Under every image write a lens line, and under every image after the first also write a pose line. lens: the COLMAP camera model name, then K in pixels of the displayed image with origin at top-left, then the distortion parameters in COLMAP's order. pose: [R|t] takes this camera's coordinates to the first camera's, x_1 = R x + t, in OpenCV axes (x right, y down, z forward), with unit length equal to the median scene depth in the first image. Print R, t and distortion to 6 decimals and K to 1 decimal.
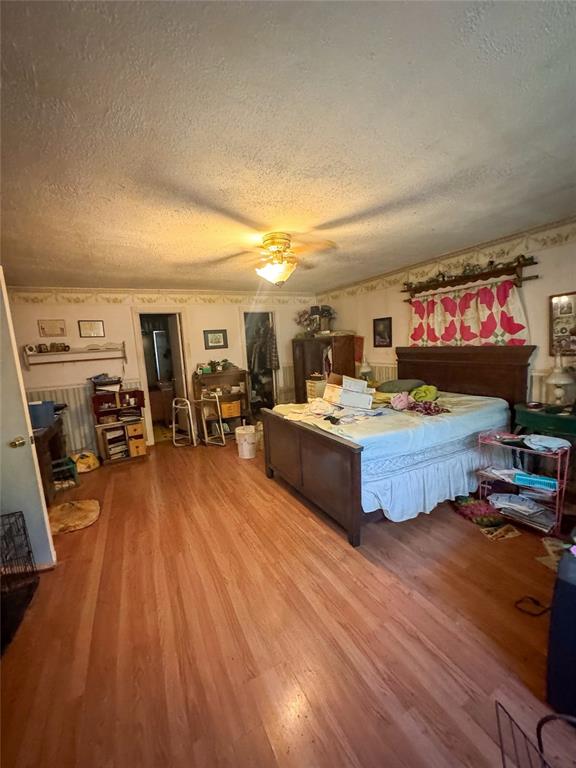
lens RADIAL K [[308.4, 0, 287.4], [0, 308.4, 383.7], [0, 0, 1]] dist [-0.000787, -0.000025]
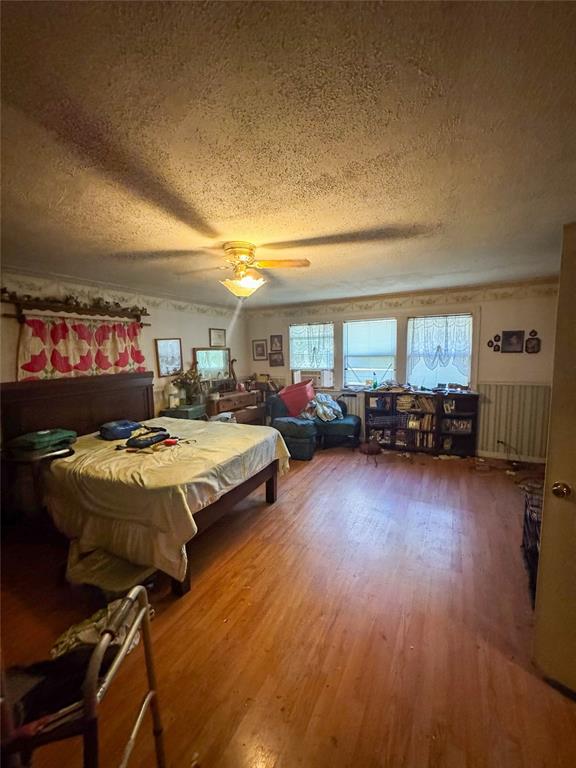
lens RADIAL K [[308.4, 0, 288.5], [0, 308.4, 384.4], [0, 0, 1]] dist [-0.000787, -0.000025]
pose [[-0.559400, -0.017893, 0.828704, -0.629489], [0.168674, 0.976391, 0.134942, -0.125666], [-0.811554, 0.215267, -0.543176, 1.063954]]
